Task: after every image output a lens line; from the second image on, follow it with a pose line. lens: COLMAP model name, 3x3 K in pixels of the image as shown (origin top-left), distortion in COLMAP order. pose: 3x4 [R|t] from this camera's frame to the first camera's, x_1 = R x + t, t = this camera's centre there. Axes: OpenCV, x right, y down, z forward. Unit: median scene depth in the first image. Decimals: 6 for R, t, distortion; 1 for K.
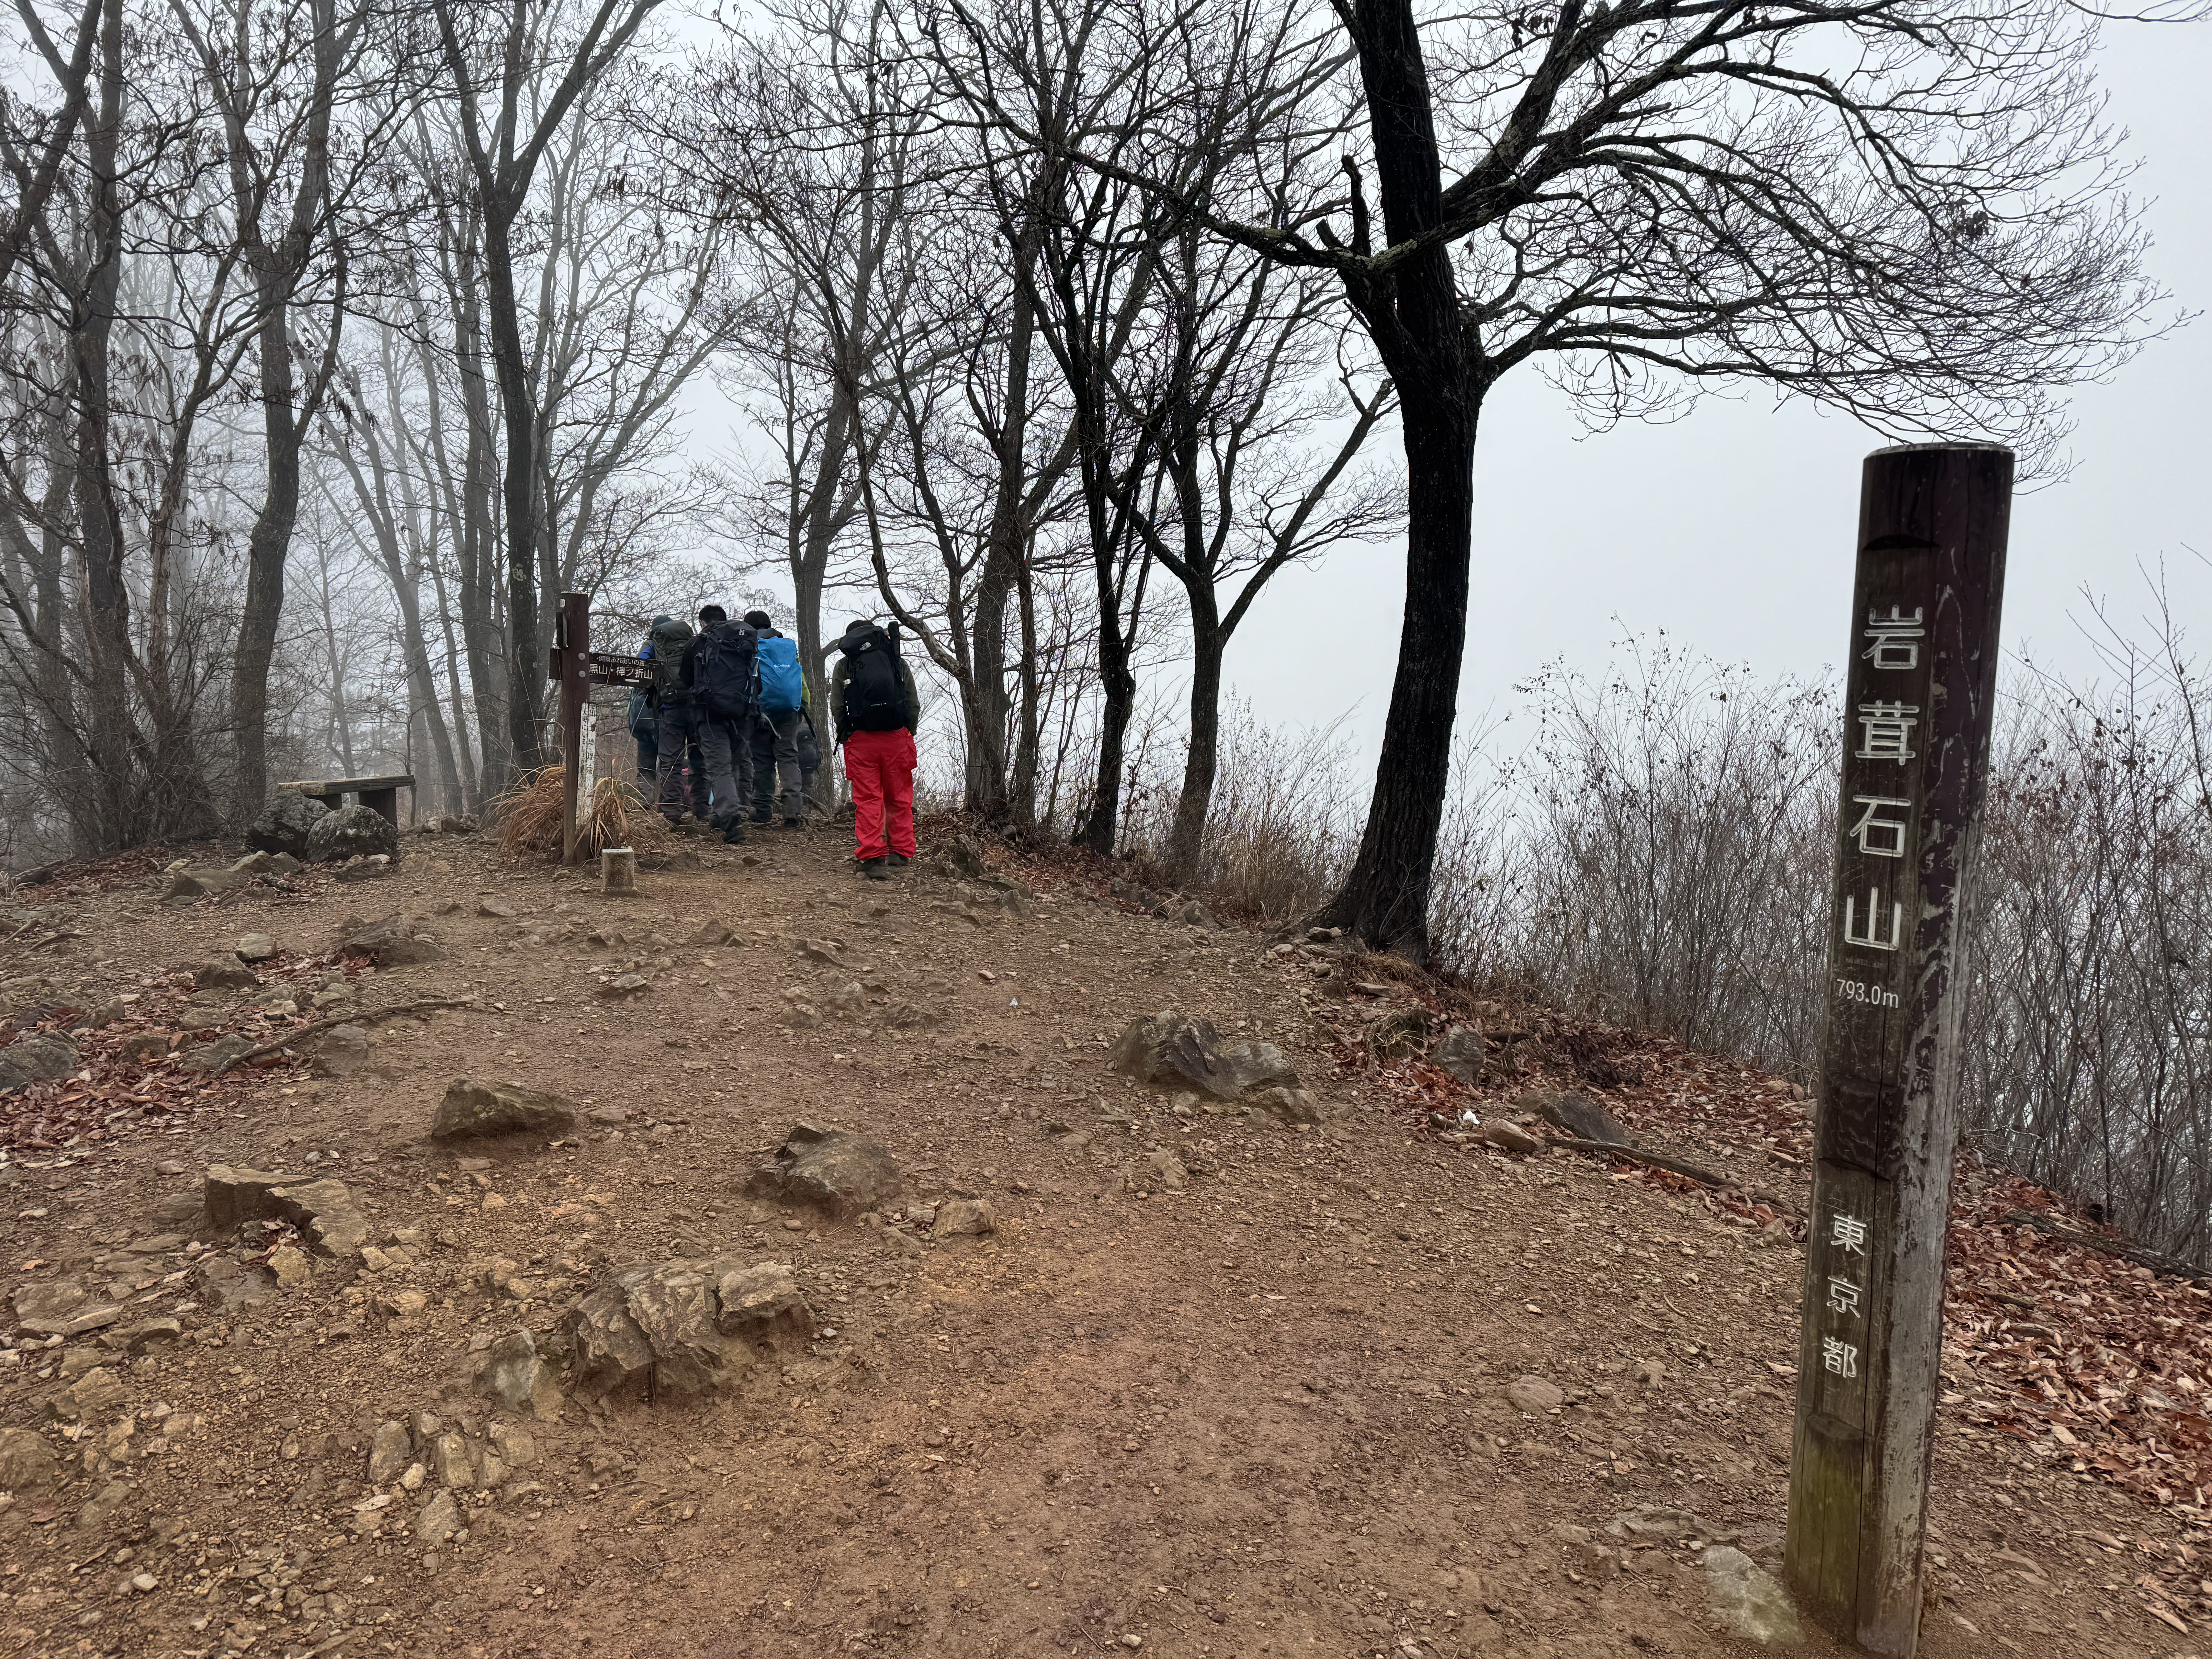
lens RADIAL K [[1537.4, 0, 1099.1], [0, 1537.4, 843.3], [0, 0, 1]] dist [0.005032, -0.000802]
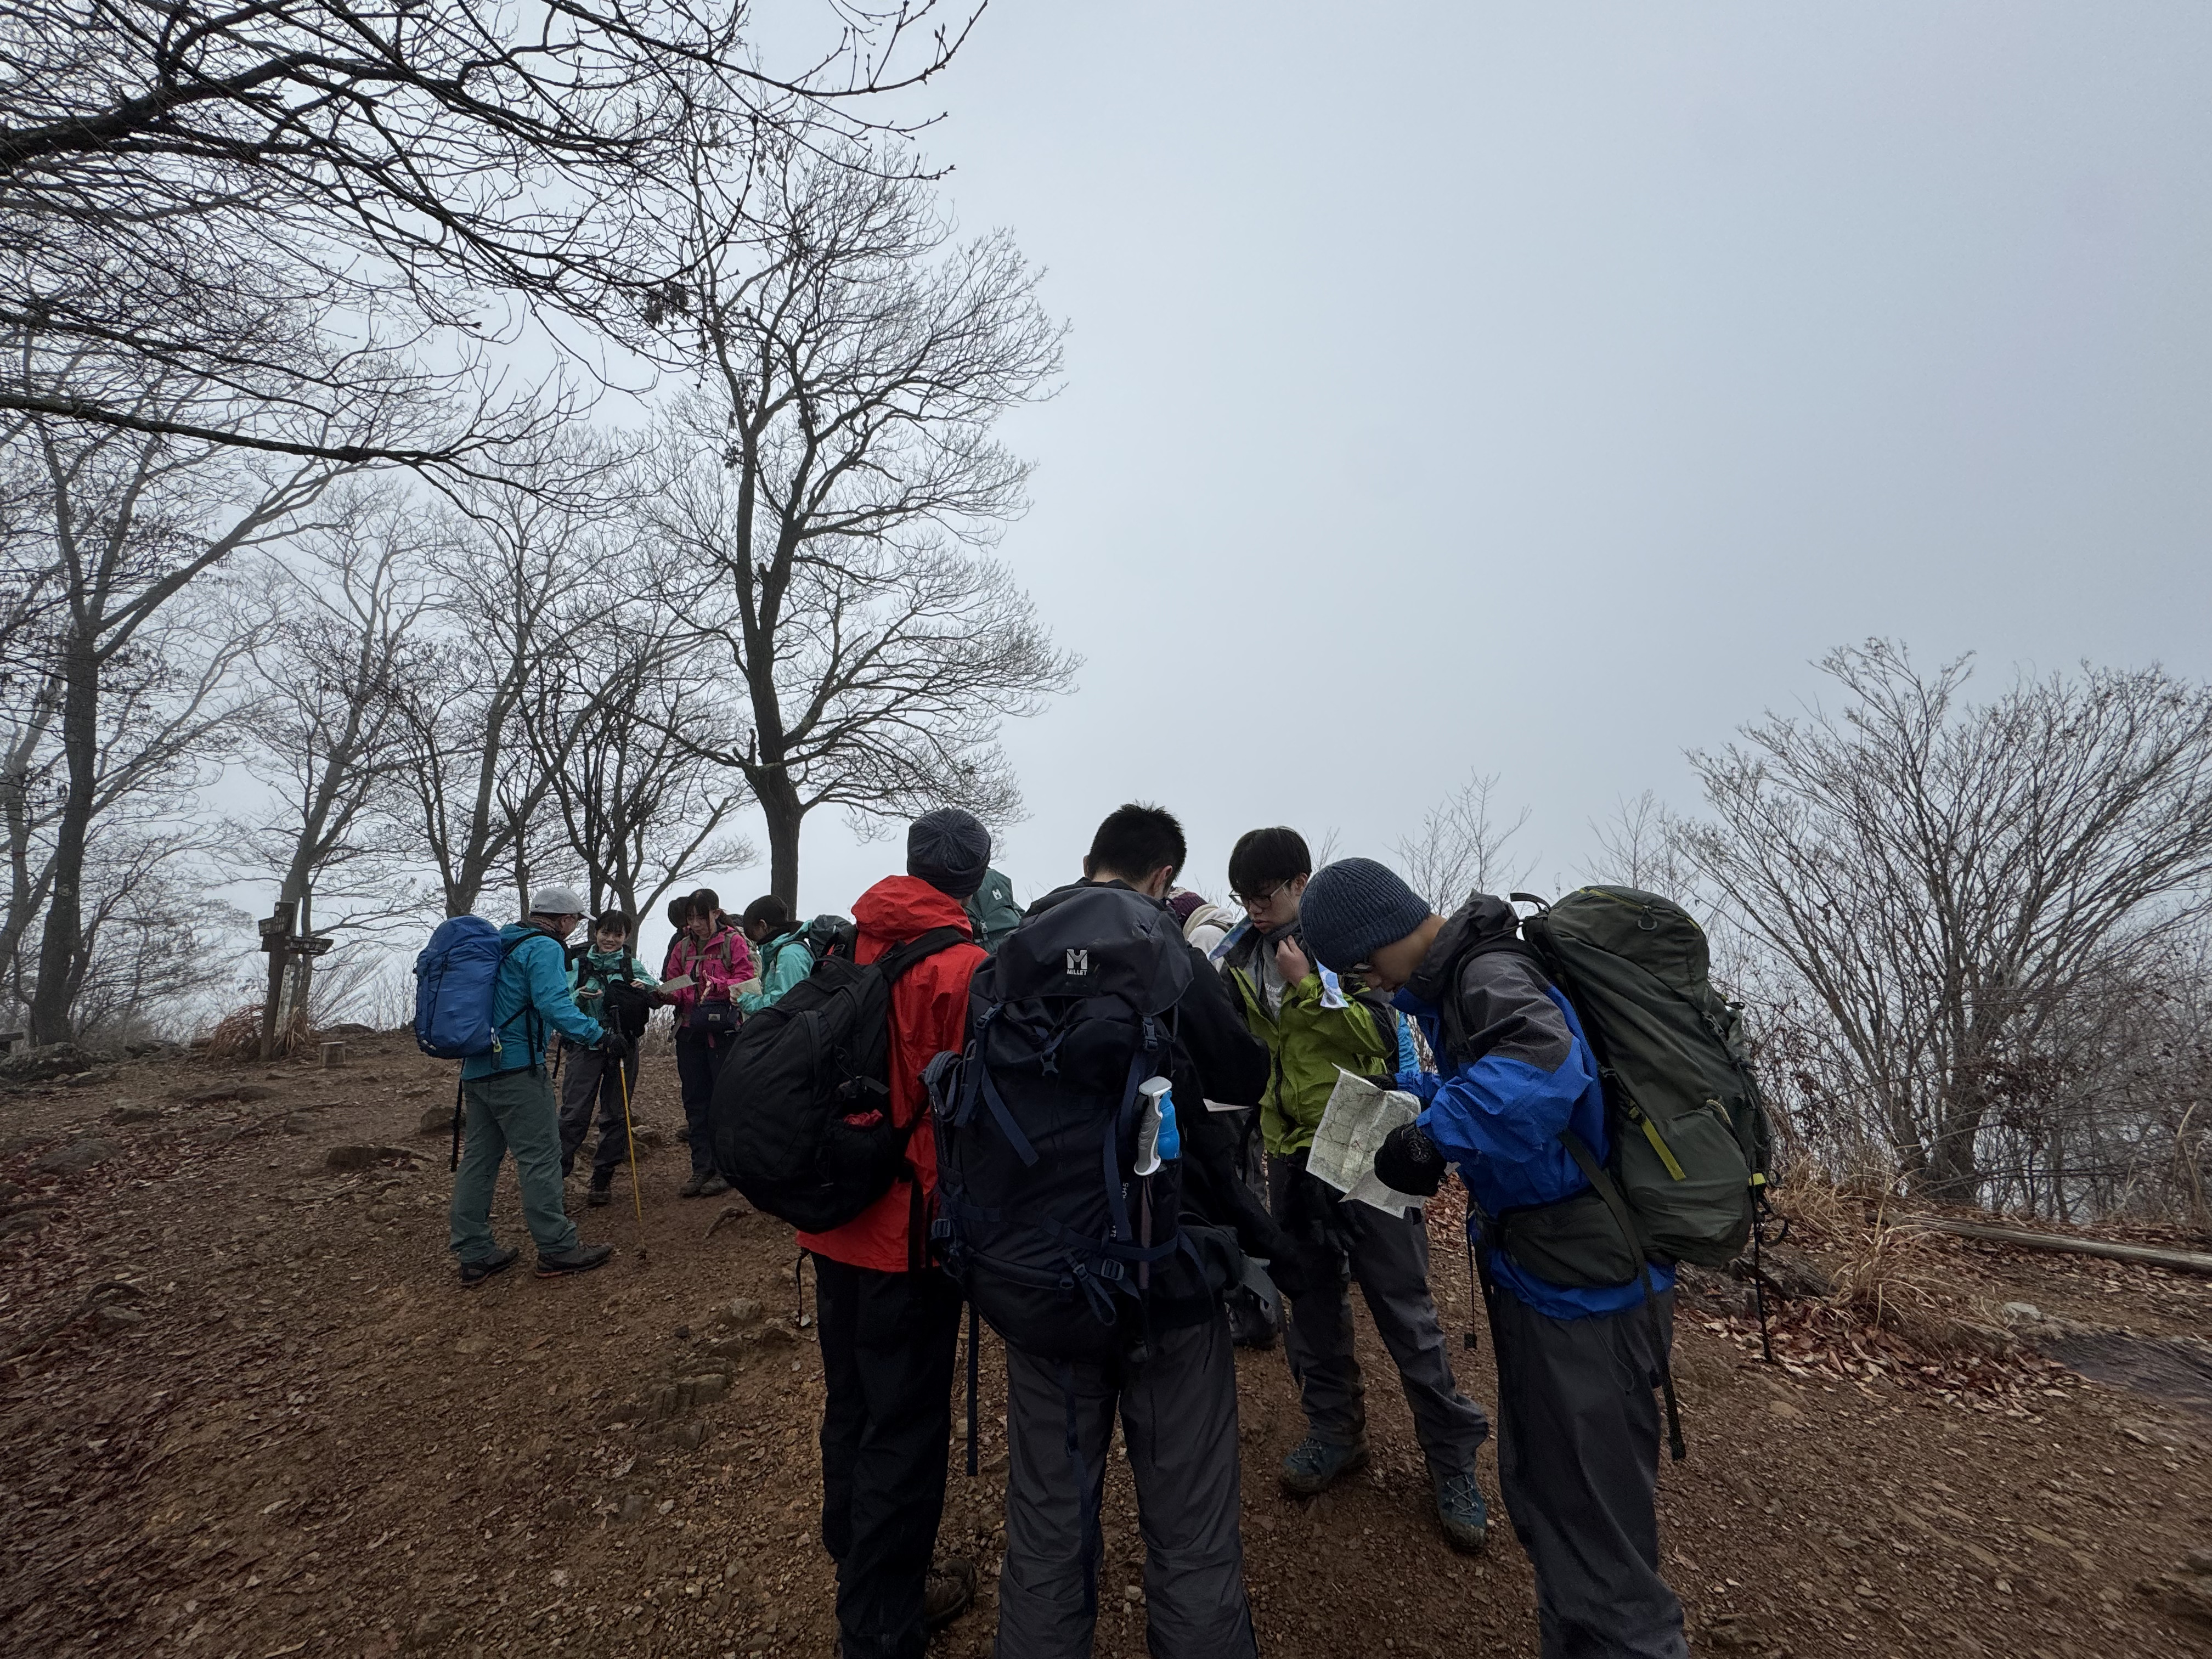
lens RADIAL K [[873.6, 0, 1114.0], [0, 873.6, 814.5], [0, 0, 1]] dist [0.001513, 0.000338]
pose [[0.783937, 0.049108, 0.618895, -0.781223], [0.106554, 0.971432, -0.212050, 0.184797], [-0.611628, 0.232180, 0.756309, -1.294262]]
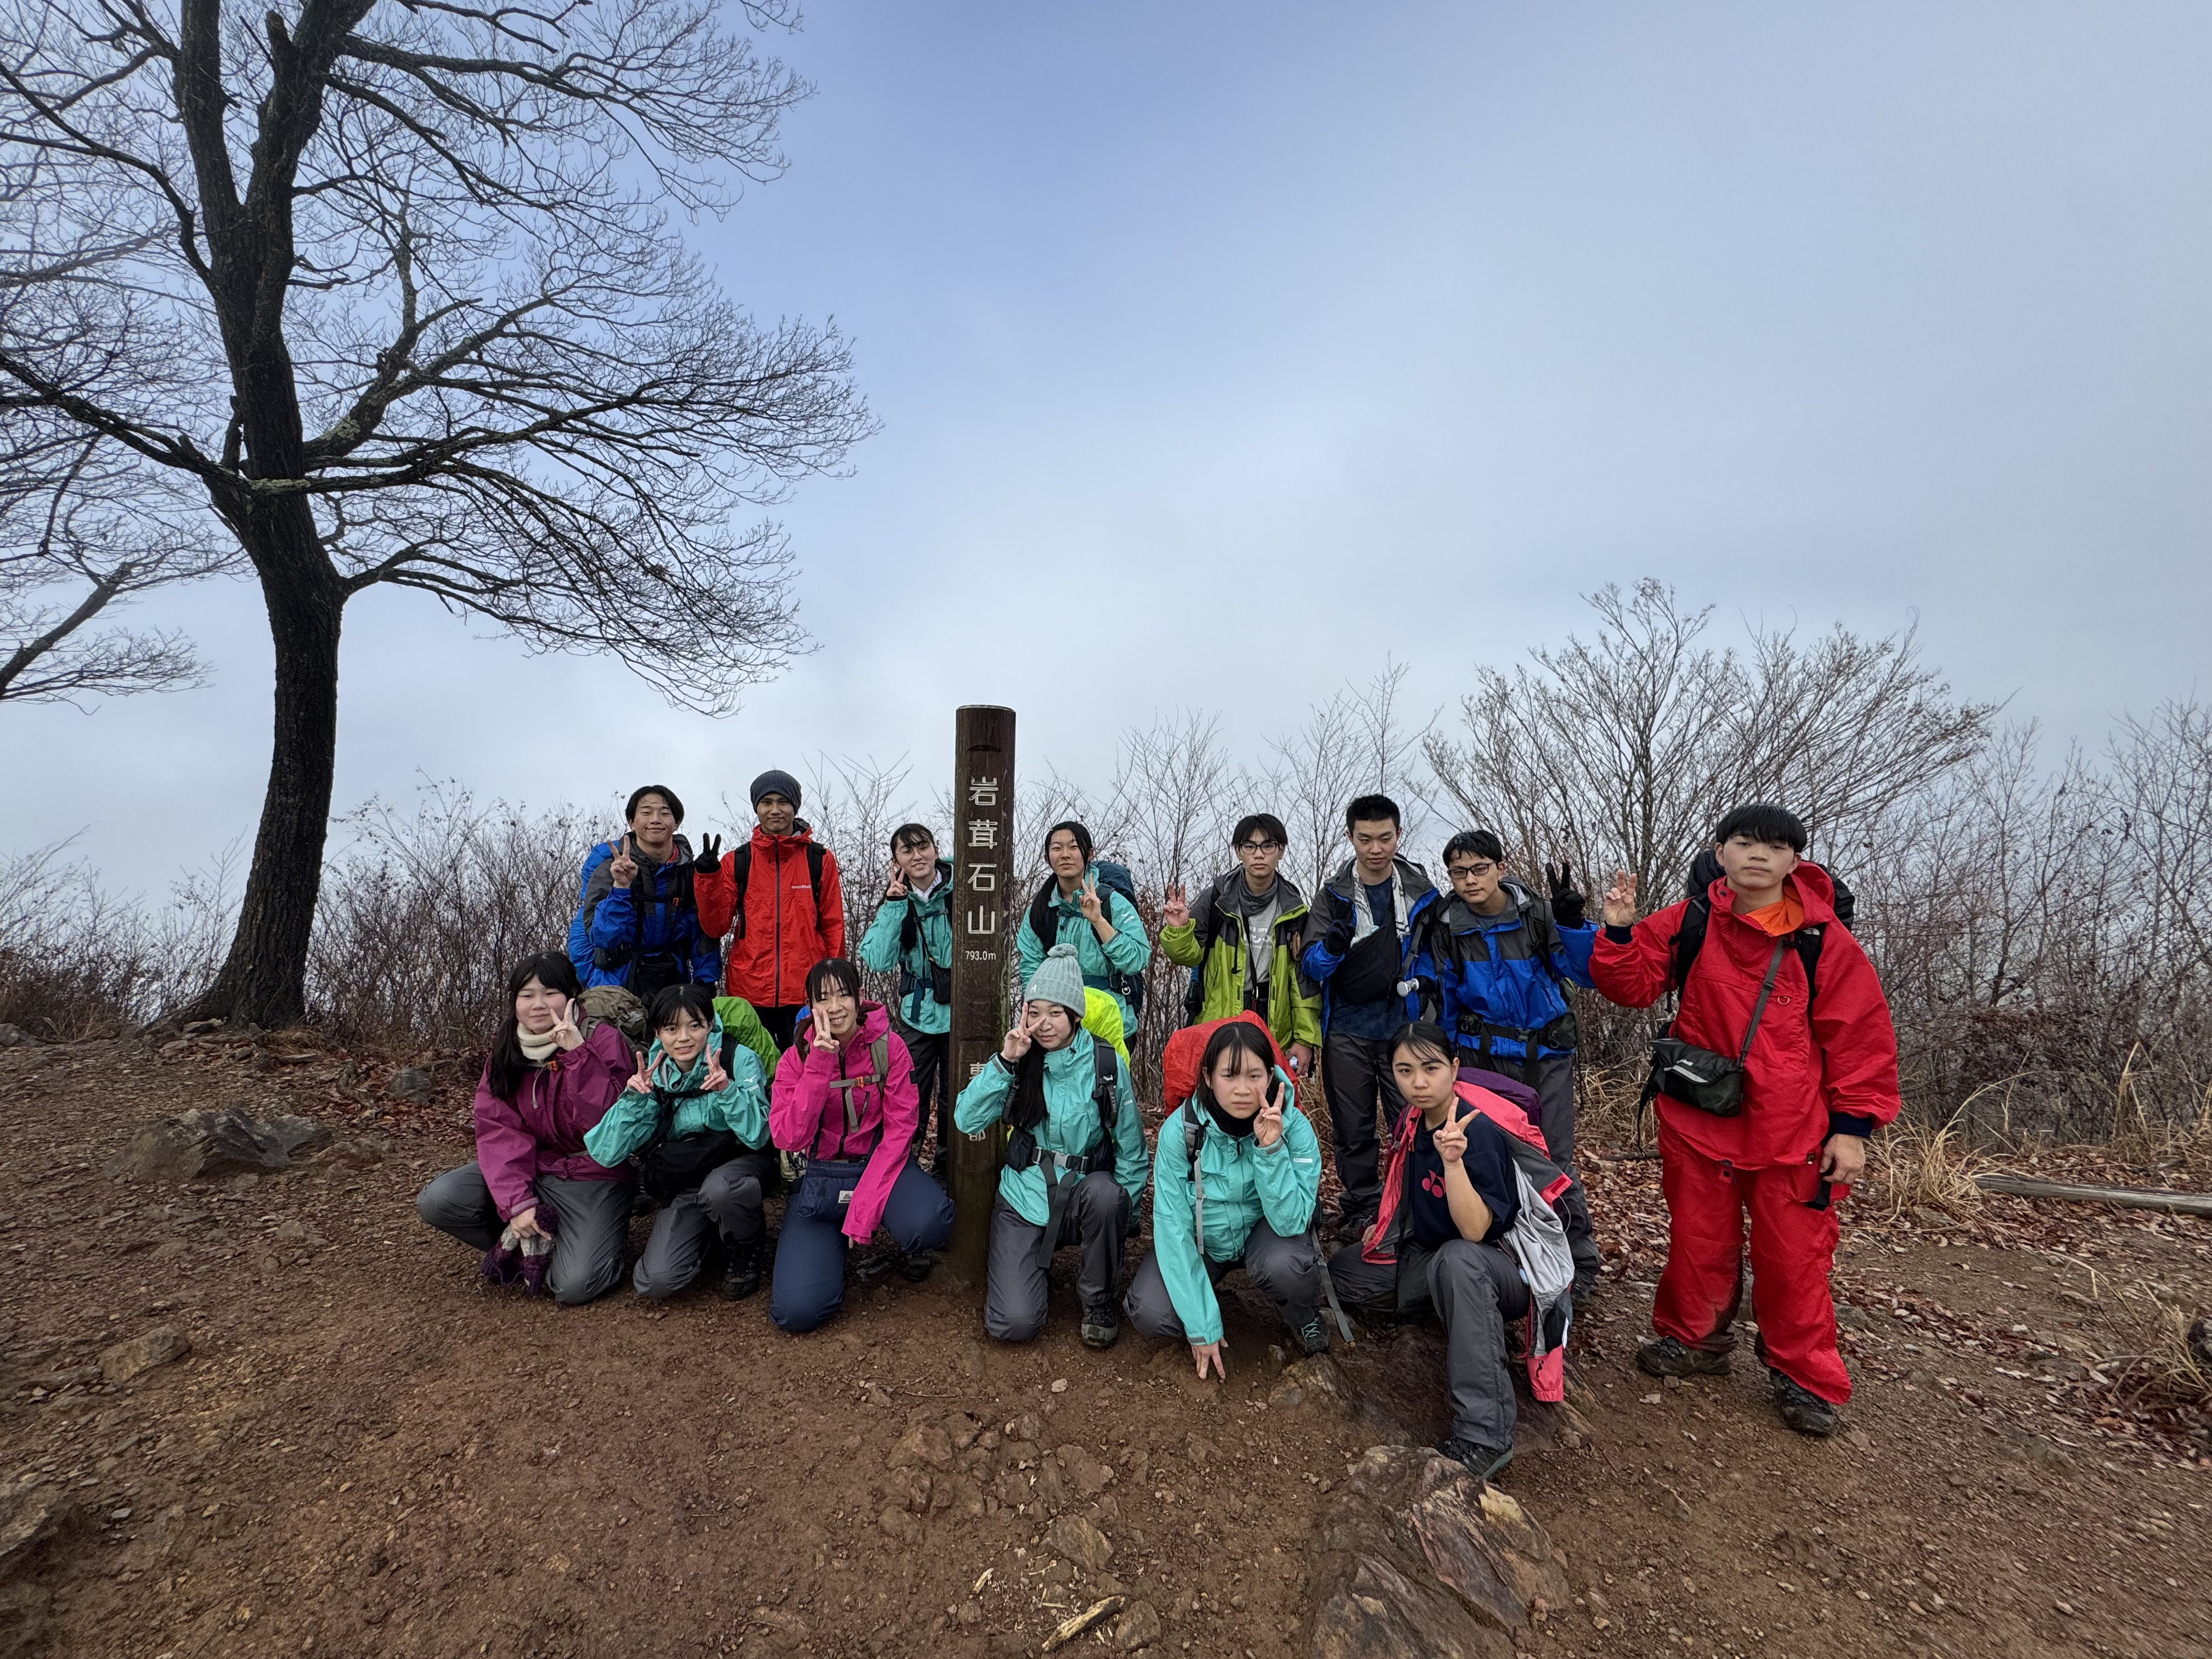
lens RADIAL K [[873.6, 0, 1090.1], [0, 873.6, 819.4], [0, 0, 1]] dist [0.001513, 0.000338]
pose [[0.442901, -0.001359, 0.896569, -0.524169], [0.091438, 0.994853, -0.043662, -0.023953], [-0.891896, 0.101318, 0.440746, 0.303570]]
